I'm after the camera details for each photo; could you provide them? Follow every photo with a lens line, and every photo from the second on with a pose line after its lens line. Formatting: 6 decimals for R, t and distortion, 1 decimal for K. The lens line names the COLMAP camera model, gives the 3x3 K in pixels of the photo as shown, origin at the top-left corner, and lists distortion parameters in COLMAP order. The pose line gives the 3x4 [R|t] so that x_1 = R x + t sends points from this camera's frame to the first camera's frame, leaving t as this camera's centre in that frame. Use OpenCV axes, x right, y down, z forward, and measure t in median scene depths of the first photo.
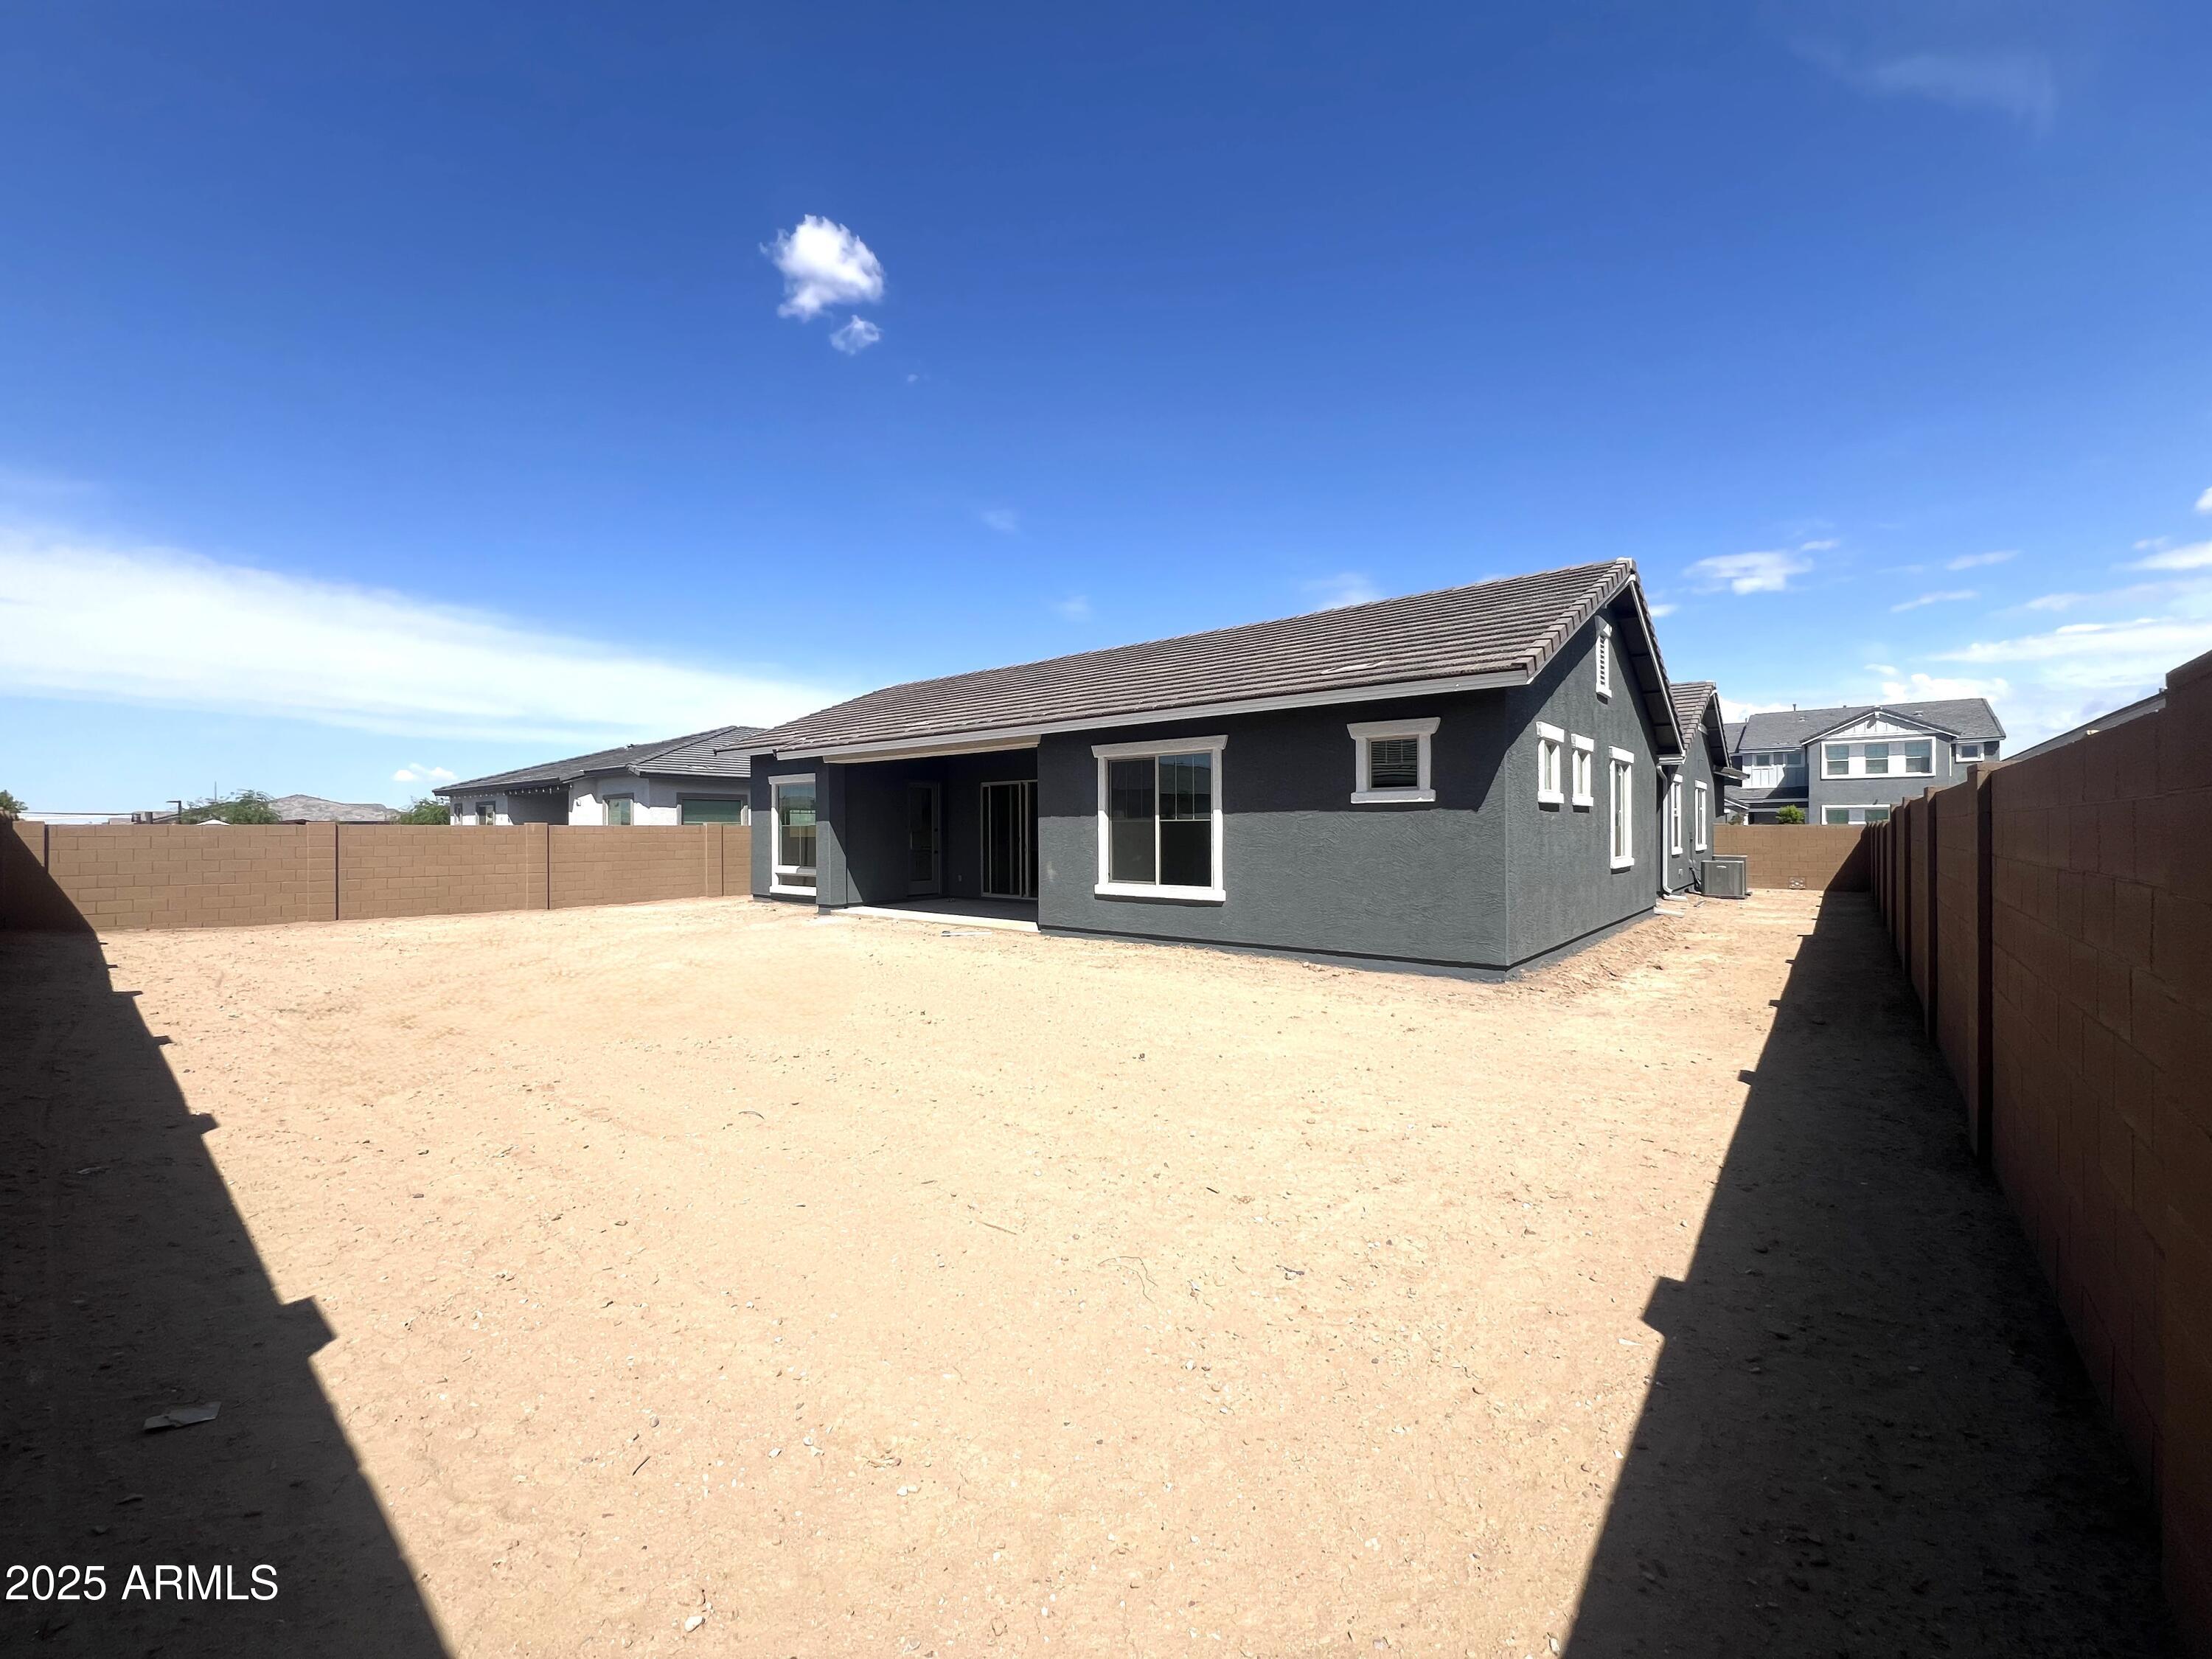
lens RADIAL K [[938.4, 0, 1106.0], [0, 938.4, 829.5], [0, 0, 1]] dist [-0.016892, 0.000016]
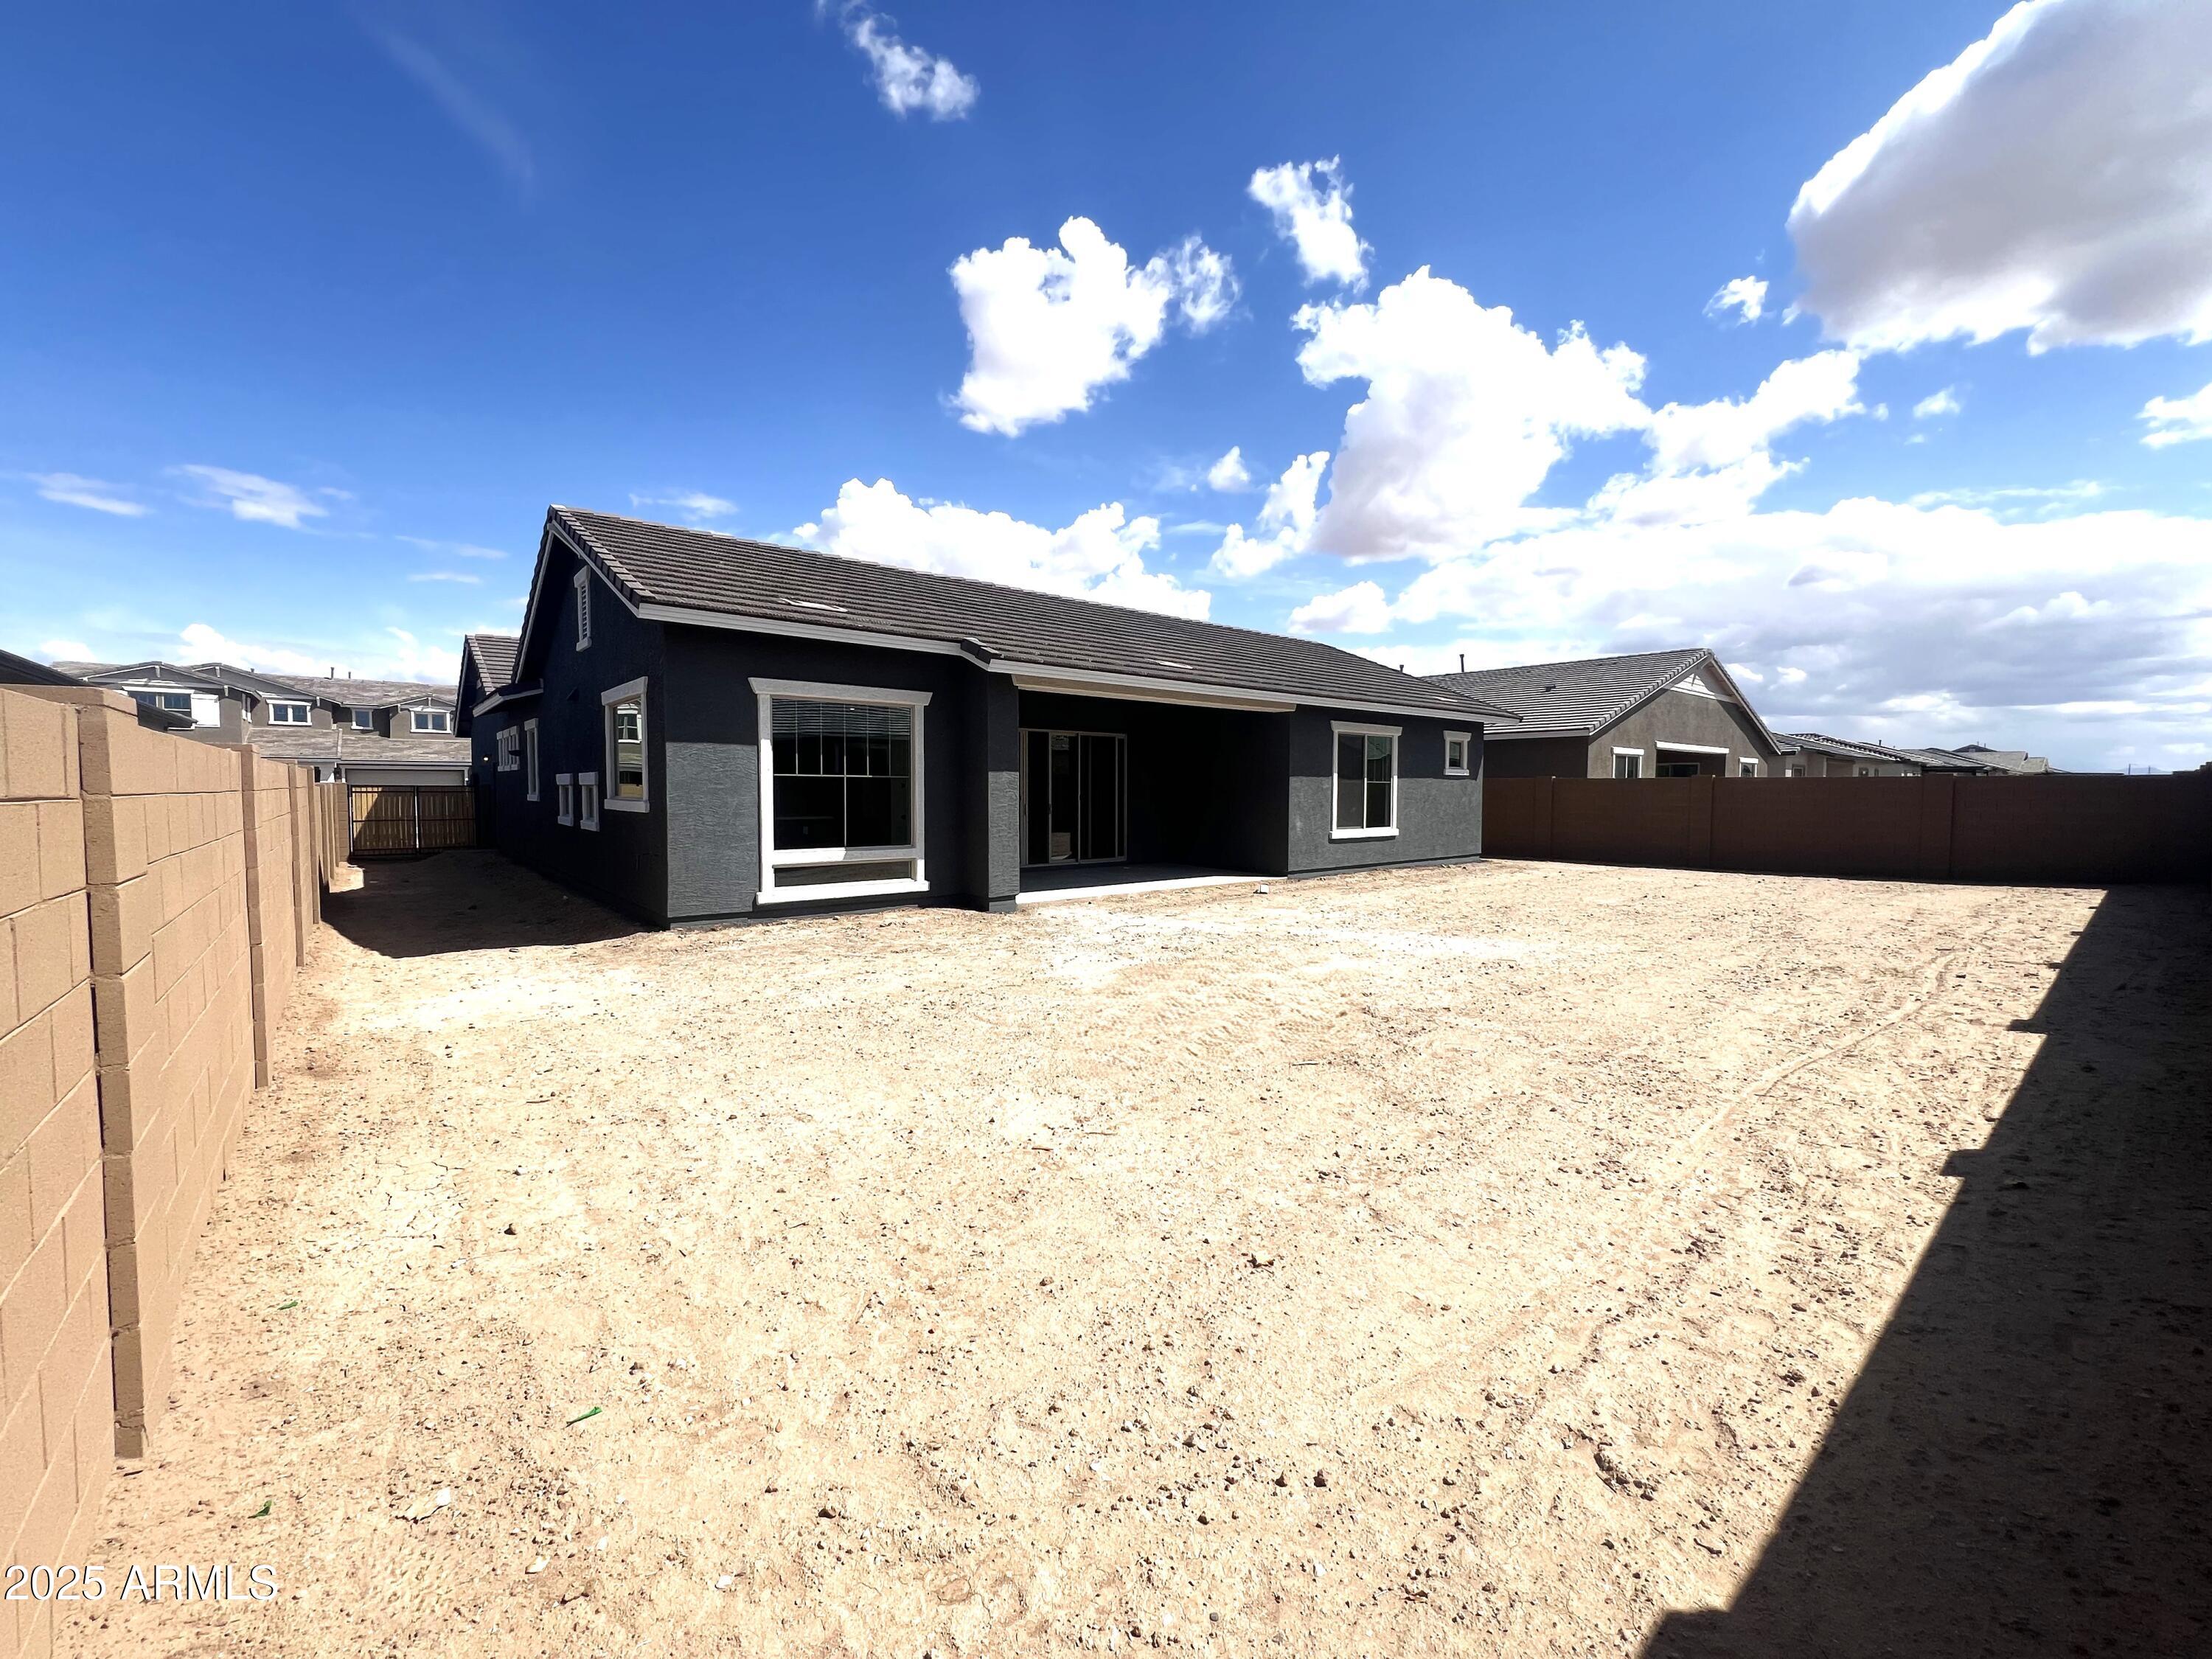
lens RADIAL K [[894.8, 0, 1106.0], [0, 894.8, 829.5], [0, 0, 1]] dist [-0.000033, 0.000112]
pose [[0.154886, -0.039479, 0.987143, -0.804672], [-0.010890, 0.999072, 0.041665, 0.005519], [-0.987872, -0.017204, 0.154312, 0.705743]]
